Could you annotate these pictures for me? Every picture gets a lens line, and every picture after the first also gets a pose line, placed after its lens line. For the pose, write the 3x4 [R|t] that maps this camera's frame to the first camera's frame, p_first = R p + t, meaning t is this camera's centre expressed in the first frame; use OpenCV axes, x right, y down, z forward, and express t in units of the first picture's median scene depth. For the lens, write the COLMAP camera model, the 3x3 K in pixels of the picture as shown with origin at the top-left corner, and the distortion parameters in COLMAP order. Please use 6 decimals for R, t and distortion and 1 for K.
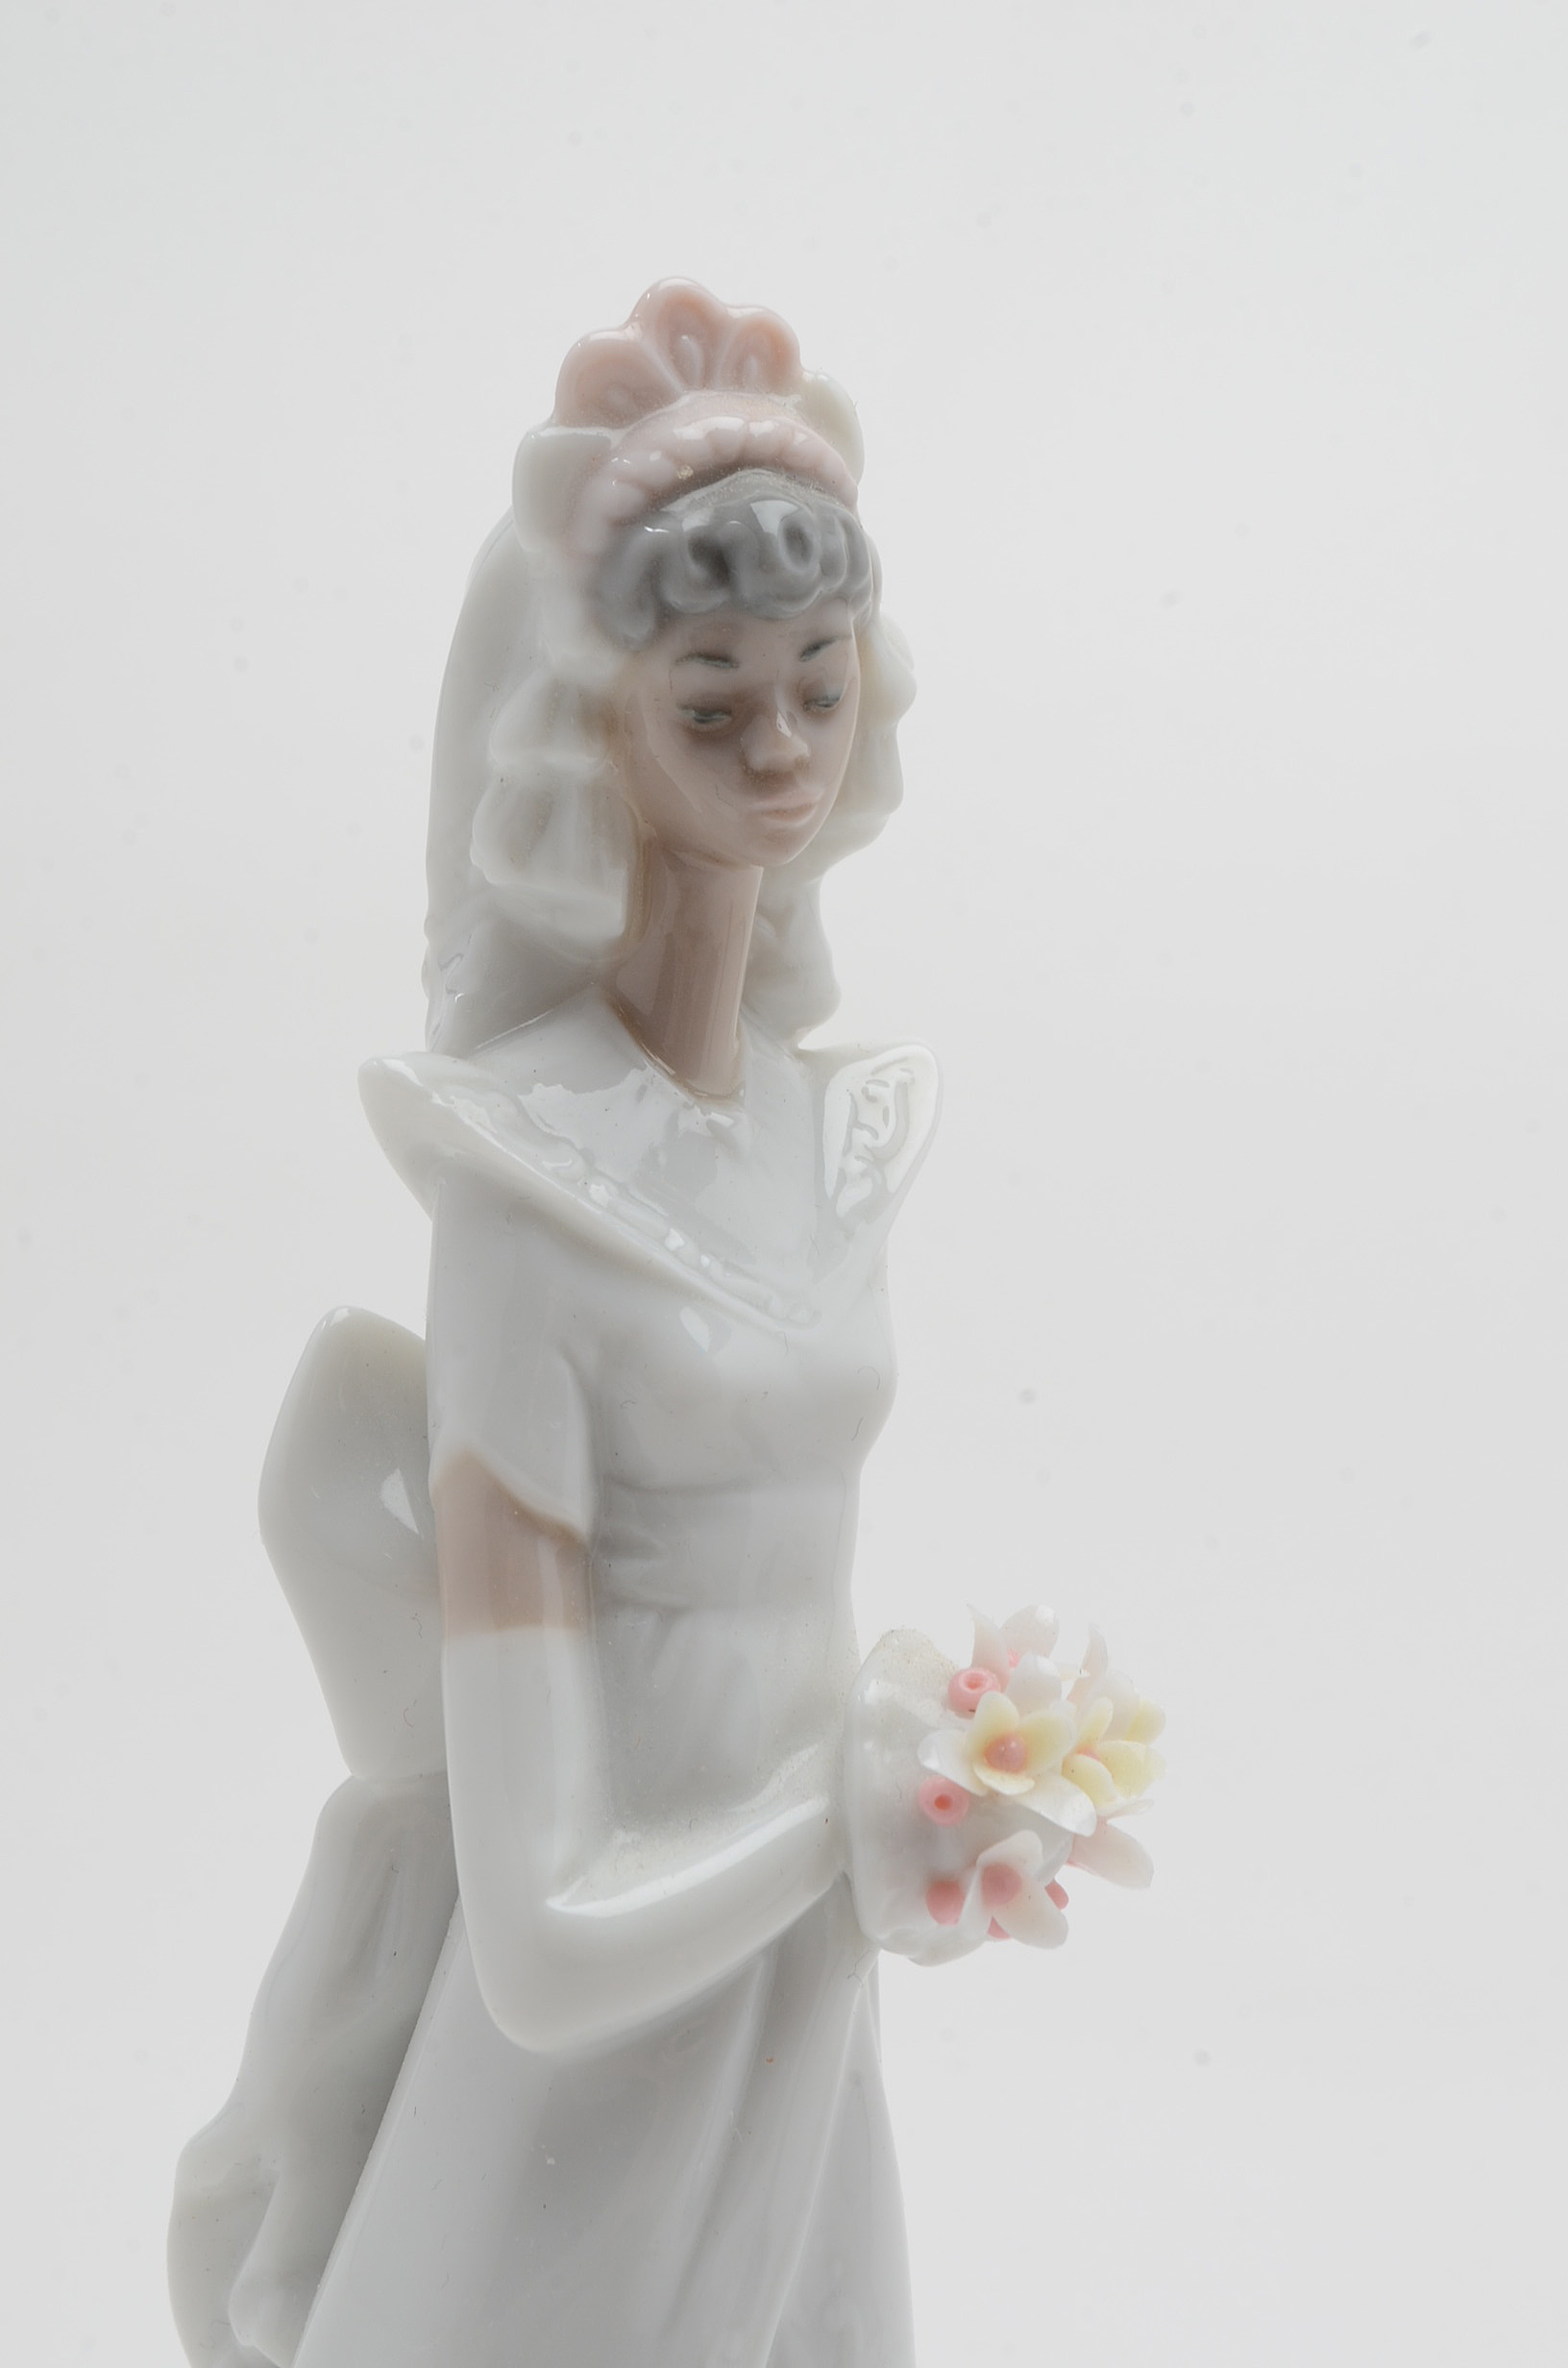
lens RADIAL K [[5357.7, 0, 784.0], [0, 5357.7, 1184.0], [0, 0, 1]] dist [0.006591, 0.107244]
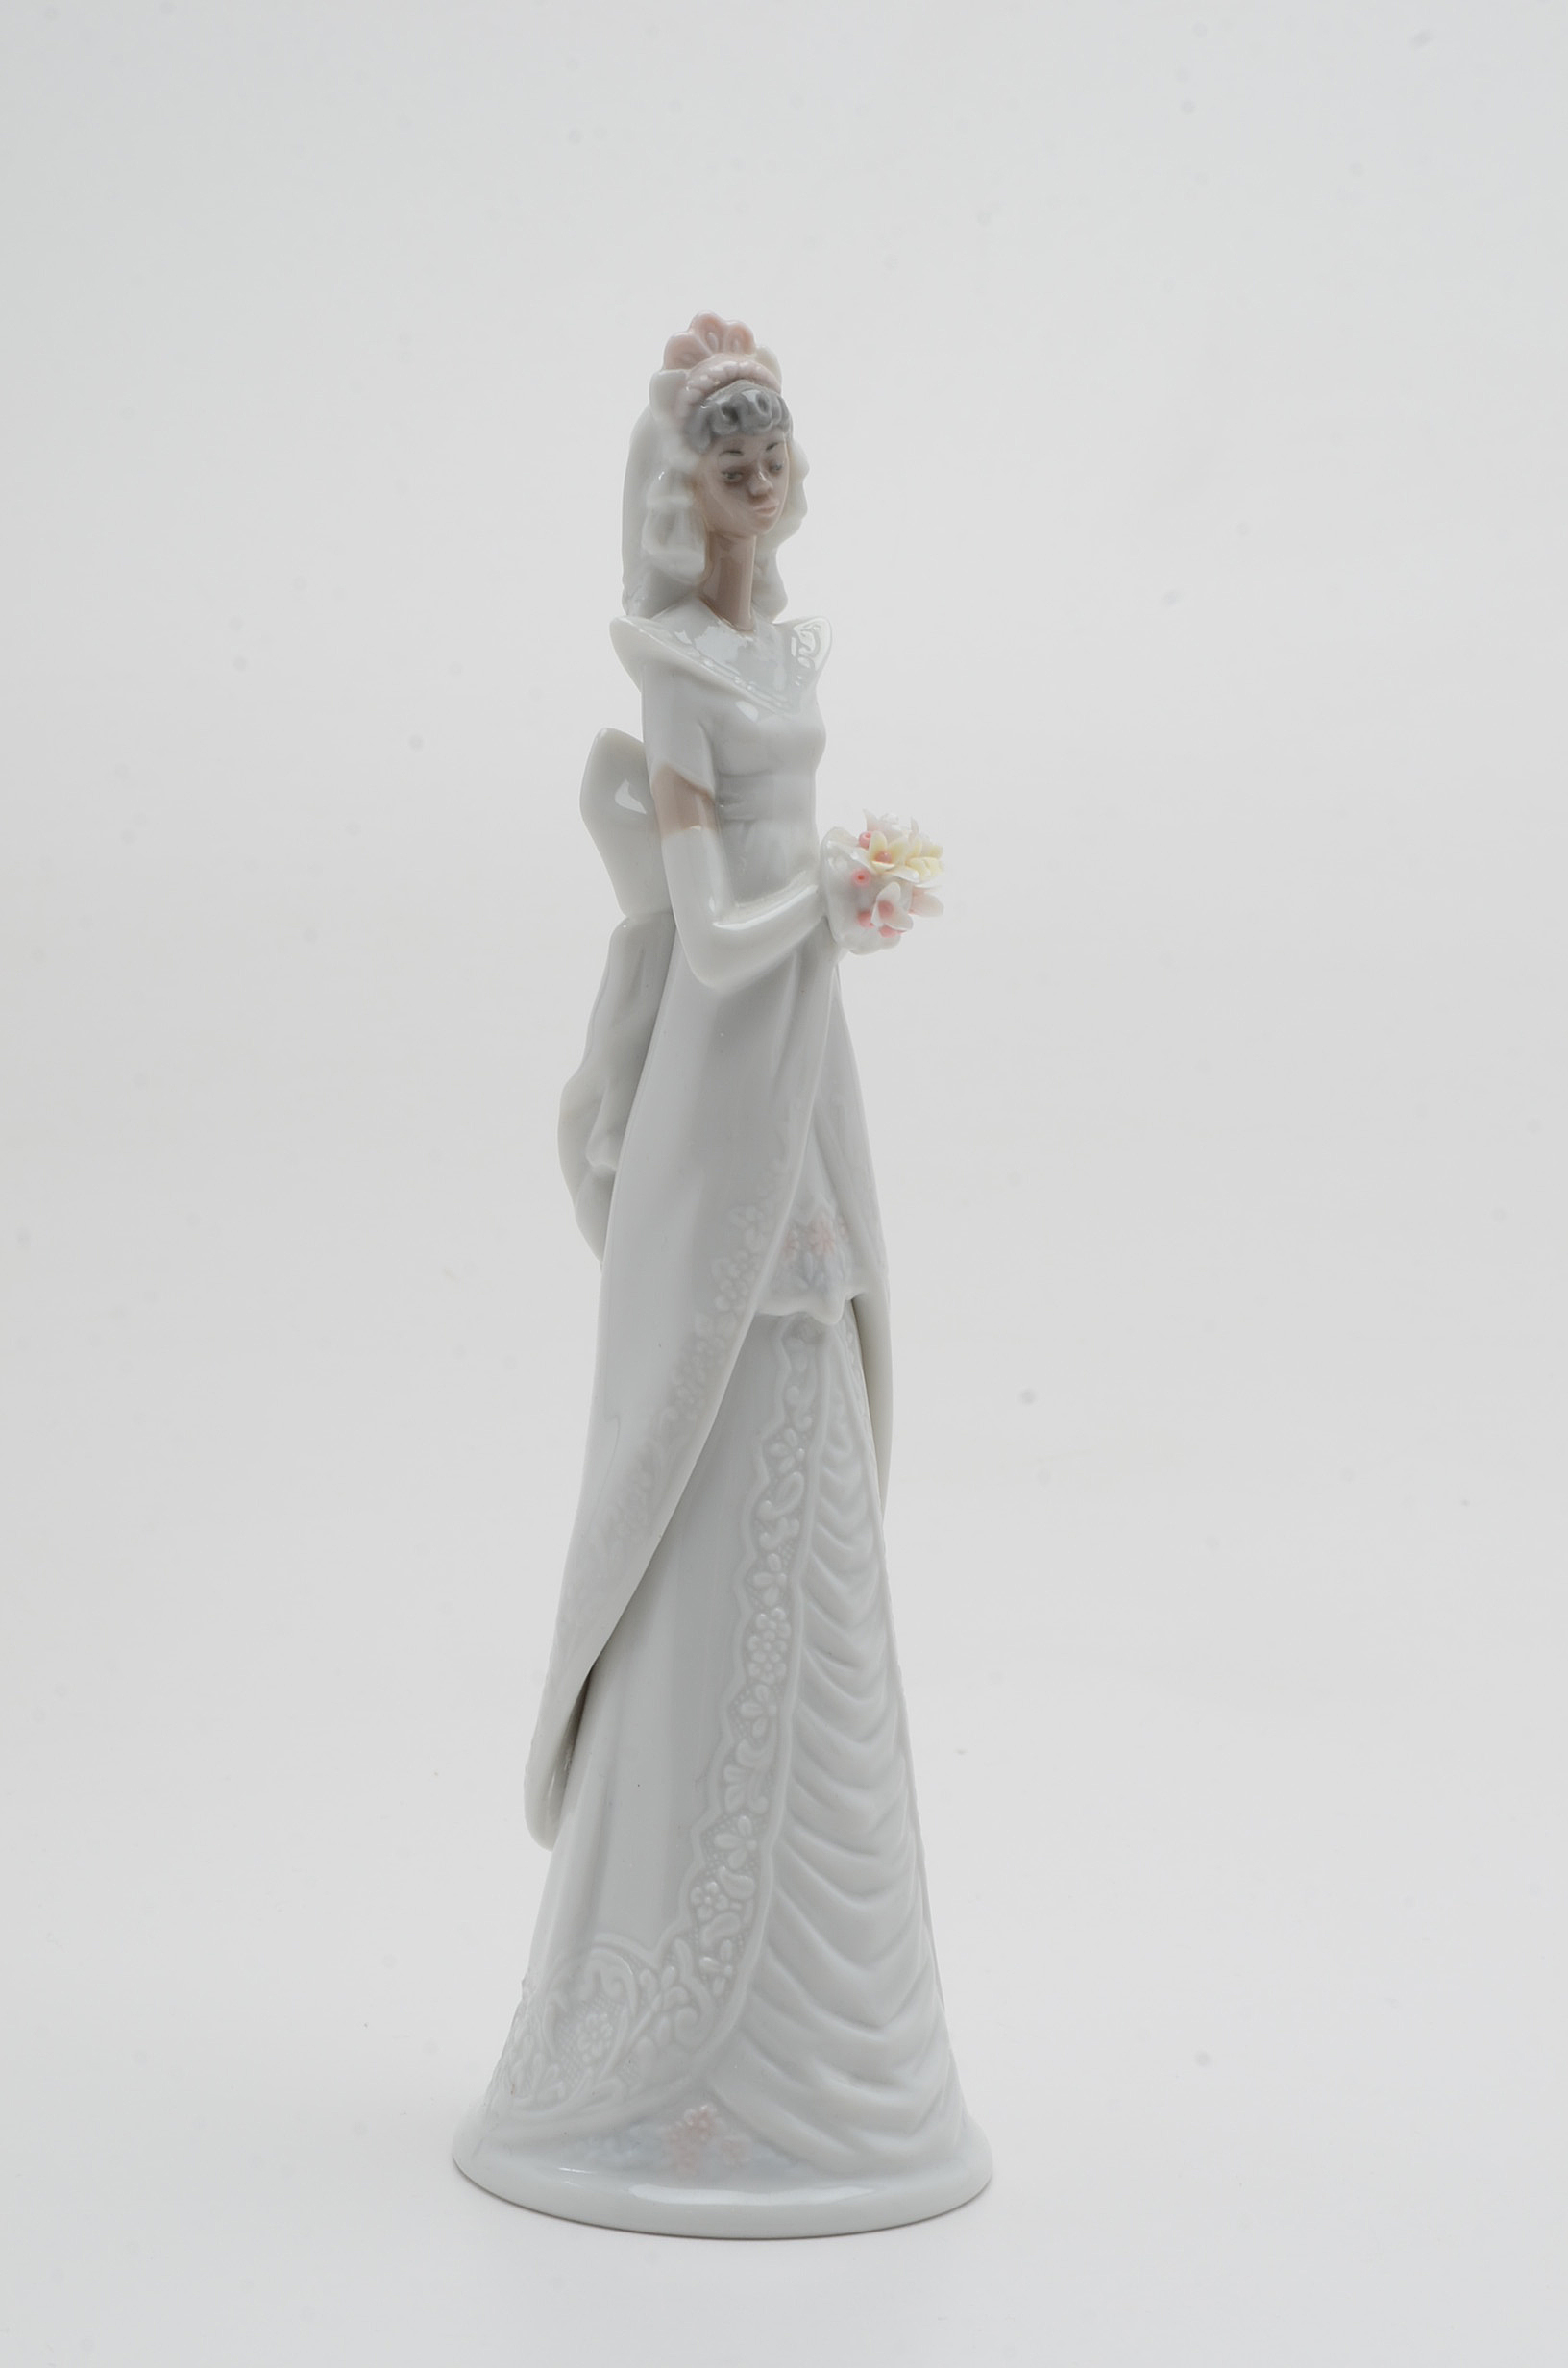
lens RADIAL K [[4616.9, 0, 785.0], [0, 4616.9, 1144.1], [0, 0, 1]] dist [0.004135, 0.097597]
pose [[0.995175, -0.087677, 0.044033, -0.115173], [0.089755, 0.994822, -0.047677, 0.341466], [-0.039625, 0.051399, 0.997892, -1.209874]]
